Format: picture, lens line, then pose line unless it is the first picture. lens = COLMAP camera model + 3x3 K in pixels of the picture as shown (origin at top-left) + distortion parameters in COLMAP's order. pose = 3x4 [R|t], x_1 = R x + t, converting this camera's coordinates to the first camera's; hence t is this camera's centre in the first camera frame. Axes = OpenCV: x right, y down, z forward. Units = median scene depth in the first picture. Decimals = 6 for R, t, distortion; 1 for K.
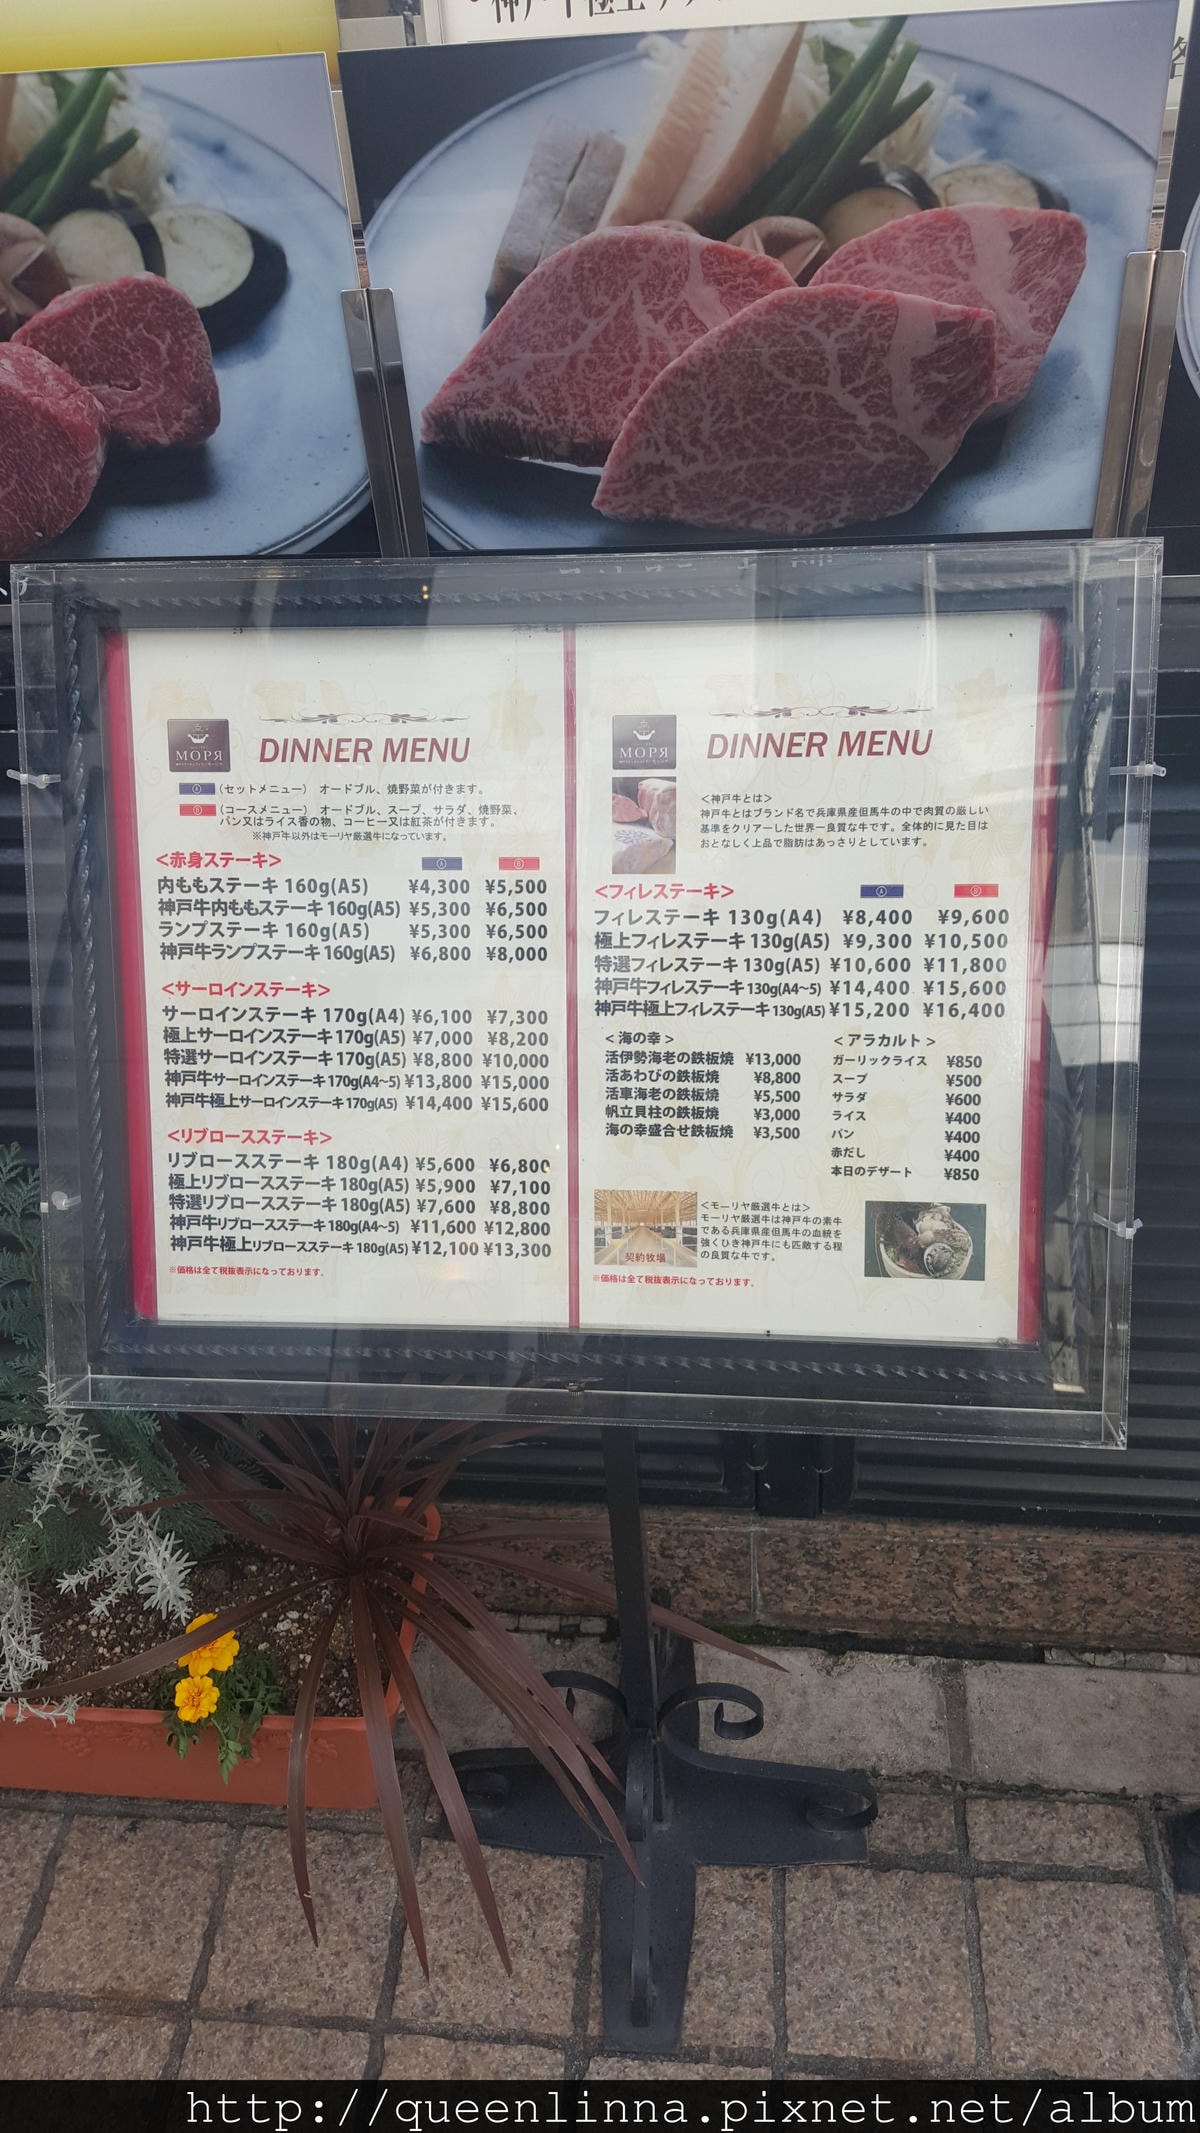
lens RADIAL K [[1615.5, 0, 605.4], [0, 1615.5, 1059.6], [0, 0, 1]] dist [0.152395, -0.252904]
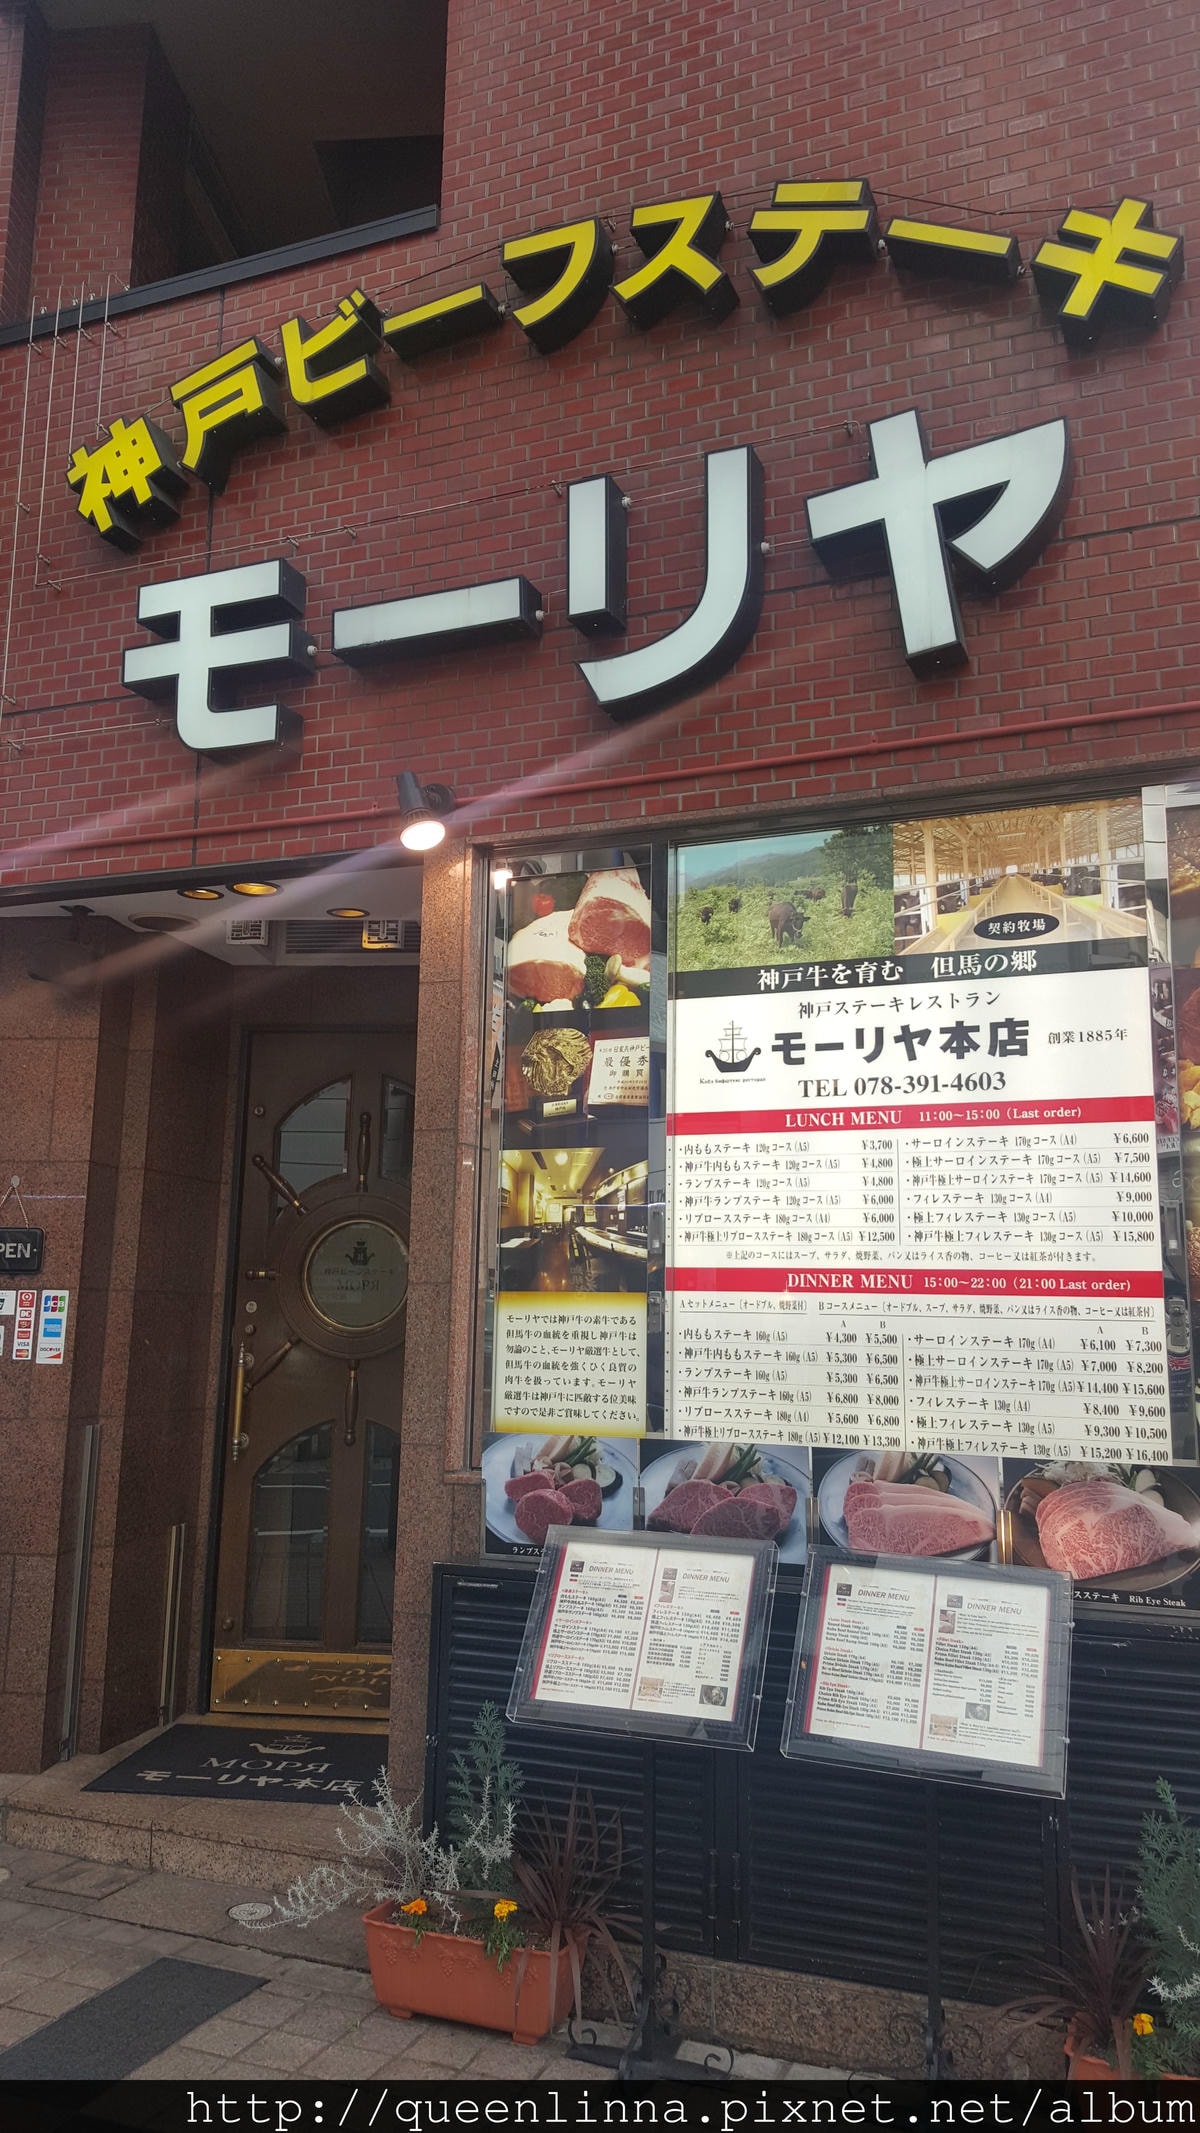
lens RADIAL K [[1615.5, 0, 605.4], [0, 1615.5, 1059.6], [0, 0, 1]] dist [0.152395, -0.252904]
pose [[0.958955, 0.033909, -0.281522, 1.006005], [-0.223503, 0.701377, -0.676843, 1.785304], [0.174502, 0.711984, 0.680168, -2.926732]]
